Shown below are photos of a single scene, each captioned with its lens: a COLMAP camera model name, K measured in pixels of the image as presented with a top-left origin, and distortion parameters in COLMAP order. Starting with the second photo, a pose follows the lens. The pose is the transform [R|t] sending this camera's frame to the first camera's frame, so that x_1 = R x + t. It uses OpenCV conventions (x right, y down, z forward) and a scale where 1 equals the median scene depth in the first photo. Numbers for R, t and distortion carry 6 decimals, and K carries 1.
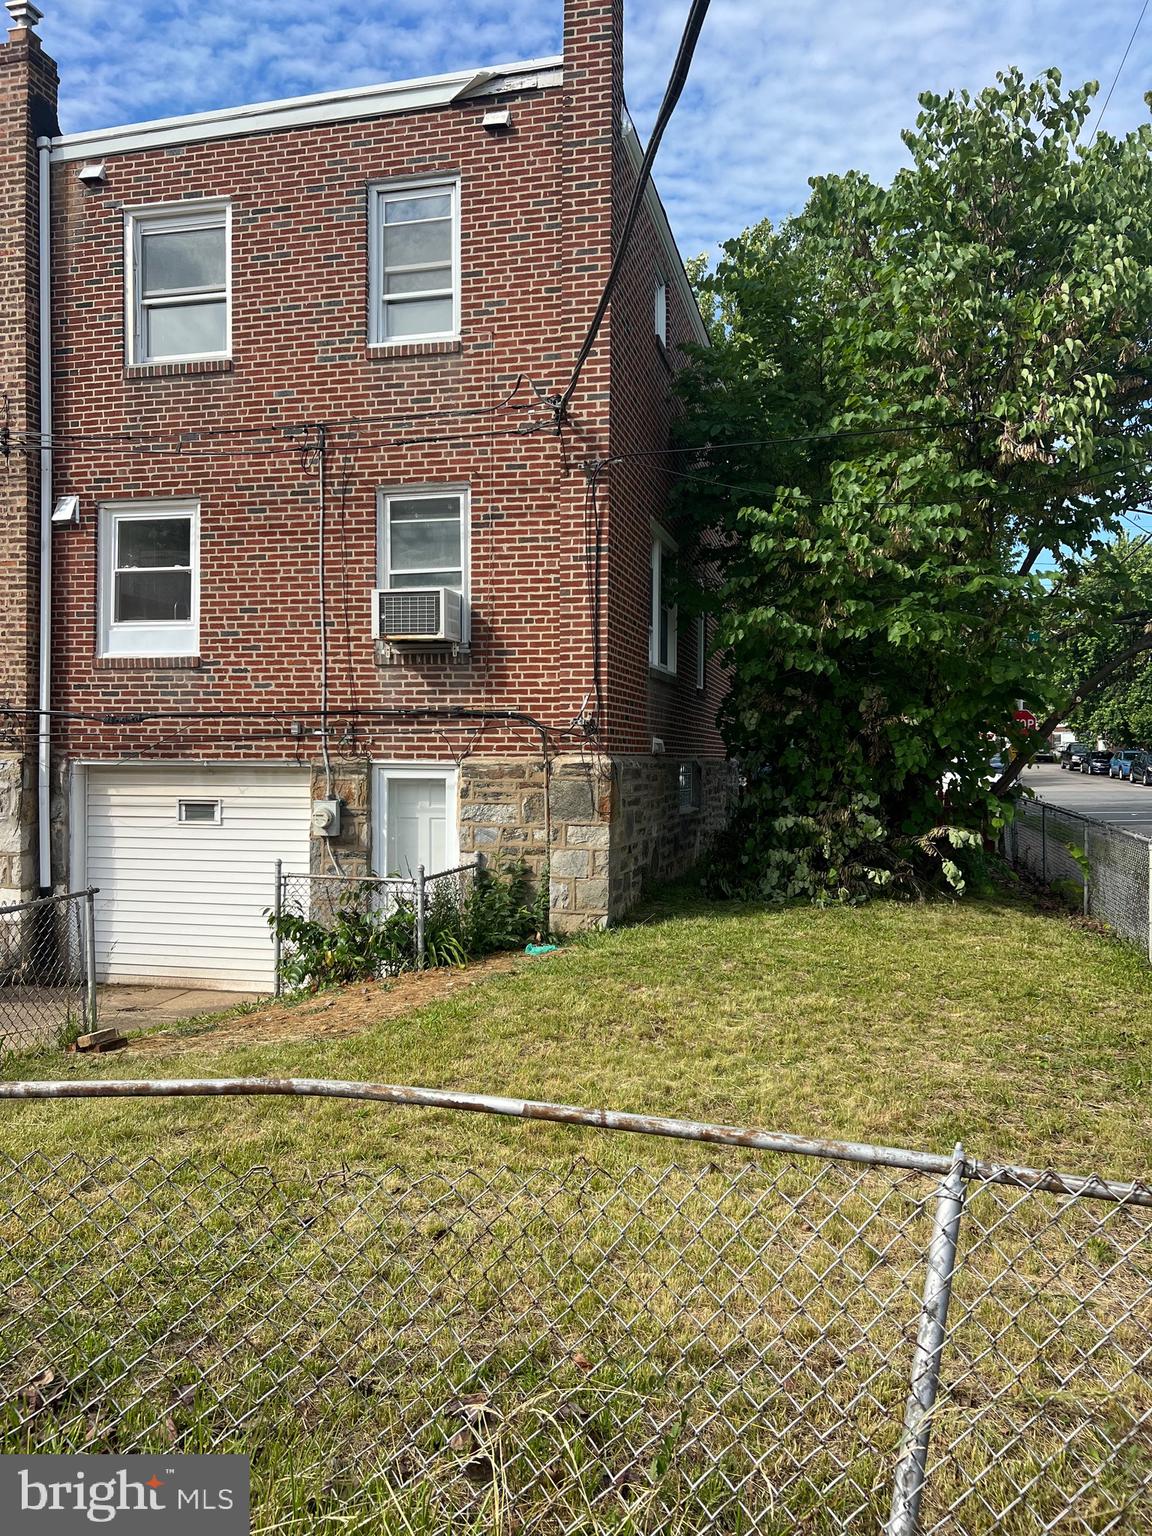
lens RADIAL K [[1183.8, 0, 579.9], [0, 1183.8, 766.5], [0, 0, 1]] dist [0.052169, -0.085016]
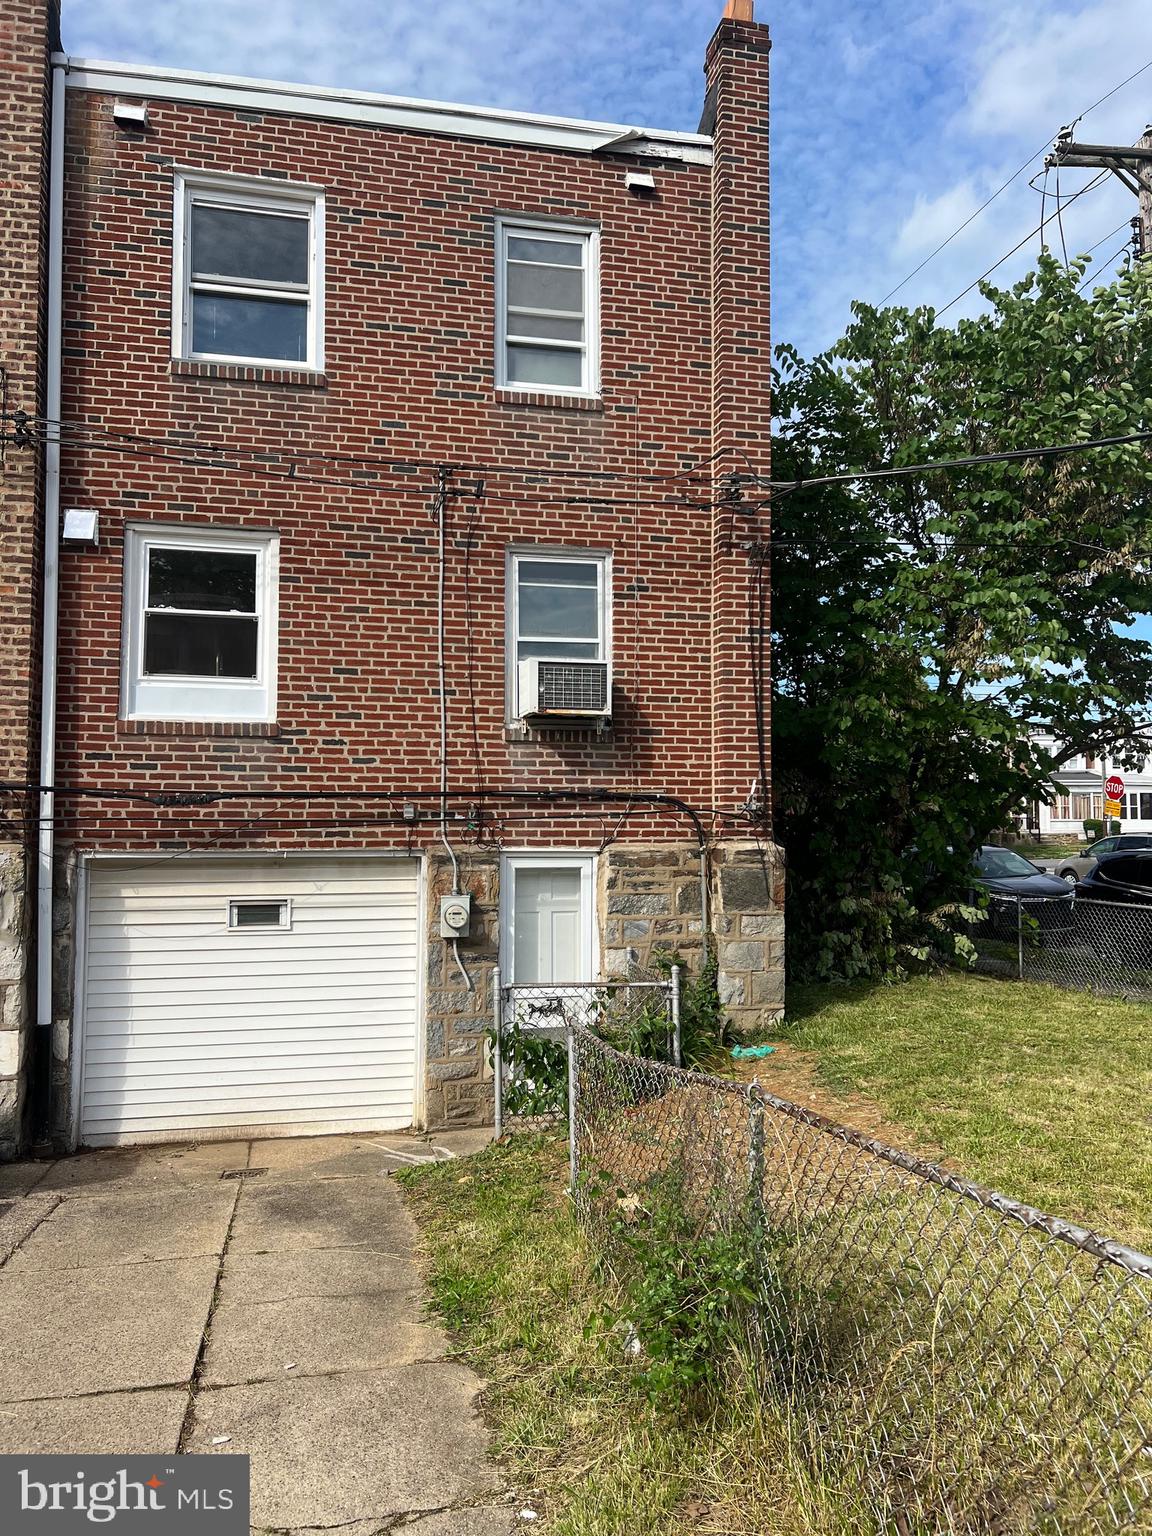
lens RADIAL K [[1183.8, 0, 580.7], [0, 1183.8, 773.0], [0, 0, 1]] dist [0.052169, -0.085016]
pose [[0.886694, 0.019215, 0.461956, -0.524298], [0.009163, 0.998210, -0.059108, -0.008572], [-0.462265, 0.056643, 0.884931, 0.188768]]
